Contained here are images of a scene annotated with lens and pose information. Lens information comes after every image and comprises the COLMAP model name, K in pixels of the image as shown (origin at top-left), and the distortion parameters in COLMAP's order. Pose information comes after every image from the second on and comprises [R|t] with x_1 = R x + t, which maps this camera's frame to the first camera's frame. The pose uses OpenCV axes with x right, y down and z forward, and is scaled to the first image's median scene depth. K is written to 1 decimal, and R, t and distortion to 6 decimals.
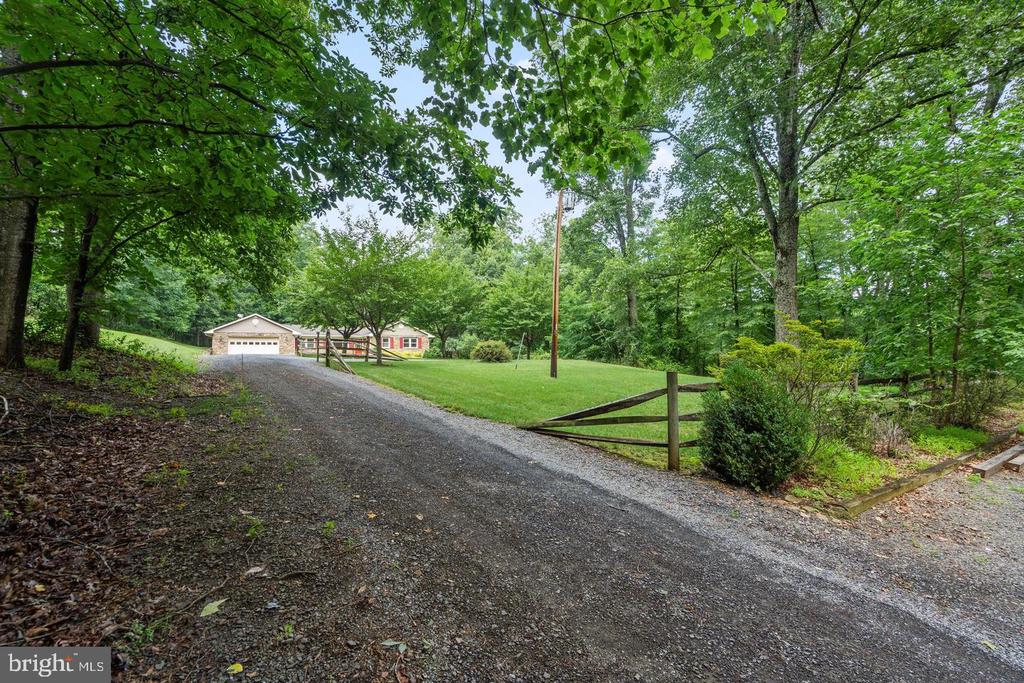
lens RADIAL K [[466.6, 0, 516.4], [0, 466.6, 340.1], [0, 0, 1]] dist [-0.003782, 0.003529]
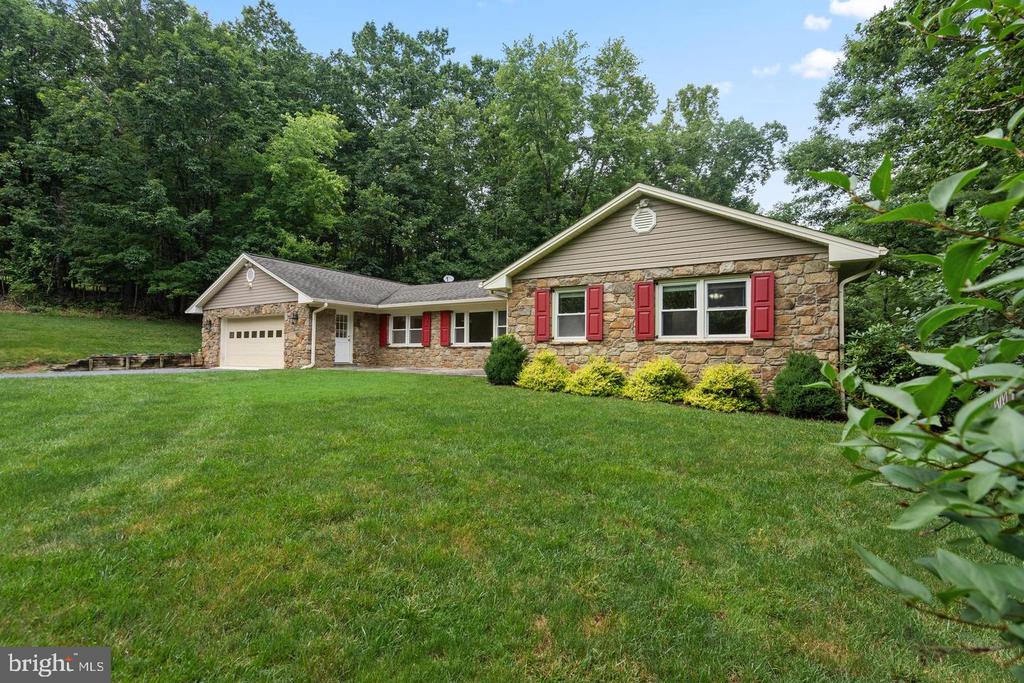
lens RADIAL K [[466.6, 0, 514.8], [0, 466.6, 353.1], [0, 0, 1]] dist [-0.003782, 0.003529]
pose [[0.467499, 0.015853, -0.883851, -0.126285], [0.032843, 0.998837, 0.035287, 0.015441], [0.883383, -0.045525, 0.466435, 0.988858]]
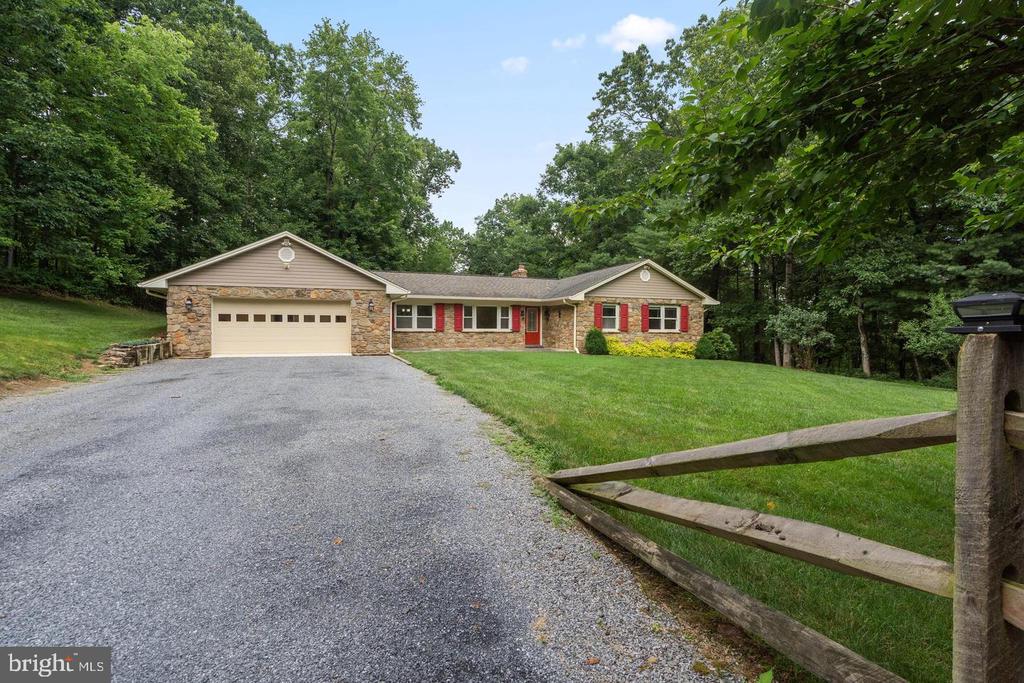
lens RADIAL K [[521.9, 0, 514.9], [0, 521.9, 332.7], [0, 0, 1]] dist [-0.001169, 0.002478]
pose [[0.987611, 0.020195, -0.155614, -0.324127], [-0.011620, 0.998373, 0.055822, -0.005915], [0.156488, -0.053323, 0.986239, 0.628097]]
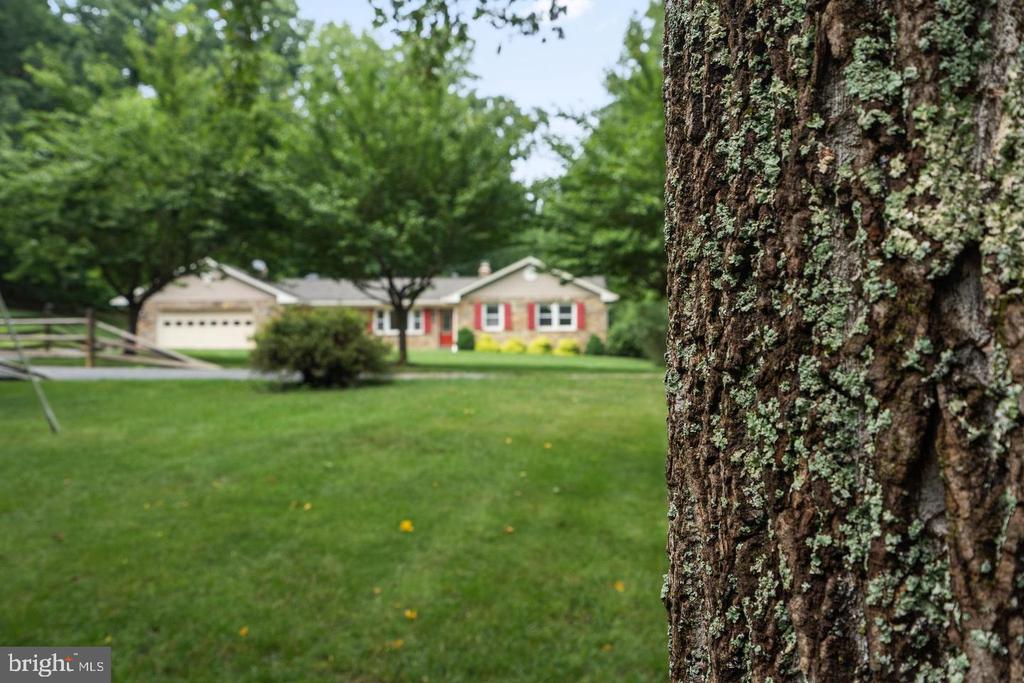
lens RADIAL K [[979.3, 0, 512.1], [0, 979.3, 345.1], [0, 0, 1]] dist [0.017592, 0.000000]
pose [[0.849957, -0.002783, -0.526845, 0.195954], [0.022535, 0.999263, 0.031077, 0.004745], [0.526370, -0.038287, 0.849393, 0.331679]]
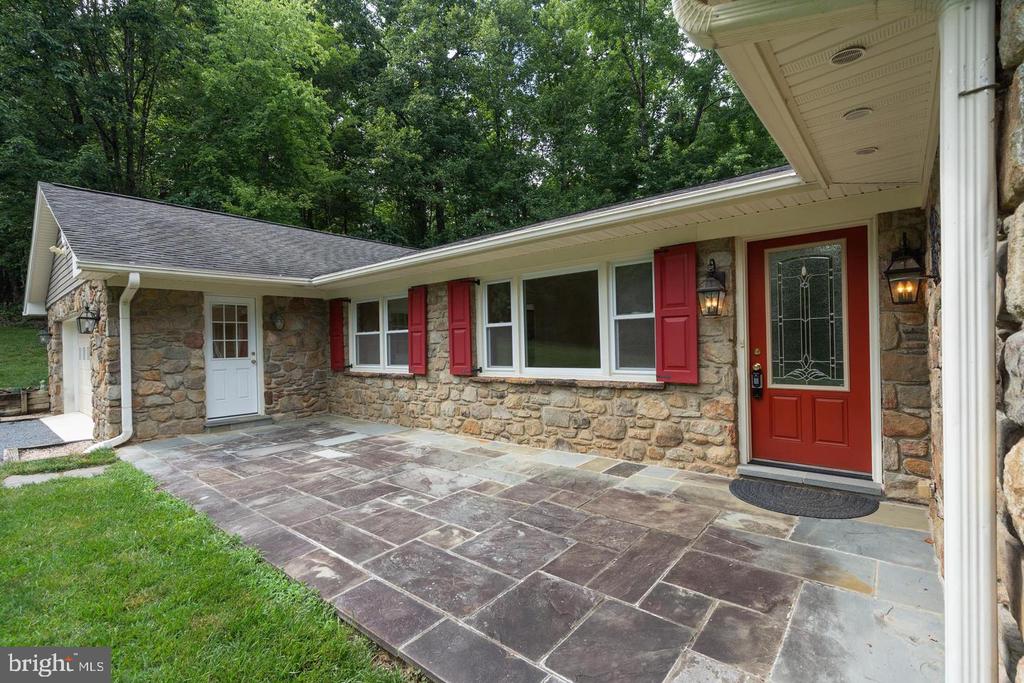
lens RADIAL K [[466.6, 0, 503.0], [0, 466.6, 340.0], [0, 0, 1]] dist [-0.003782, 0.003529]
pose [[0.317522, 0.002214, -0.948248, -0.329782], [0.072510, 0.997013, 0.026608, 0.008401], [0.945474, -0.077206, 0.316413, 1.074737]]
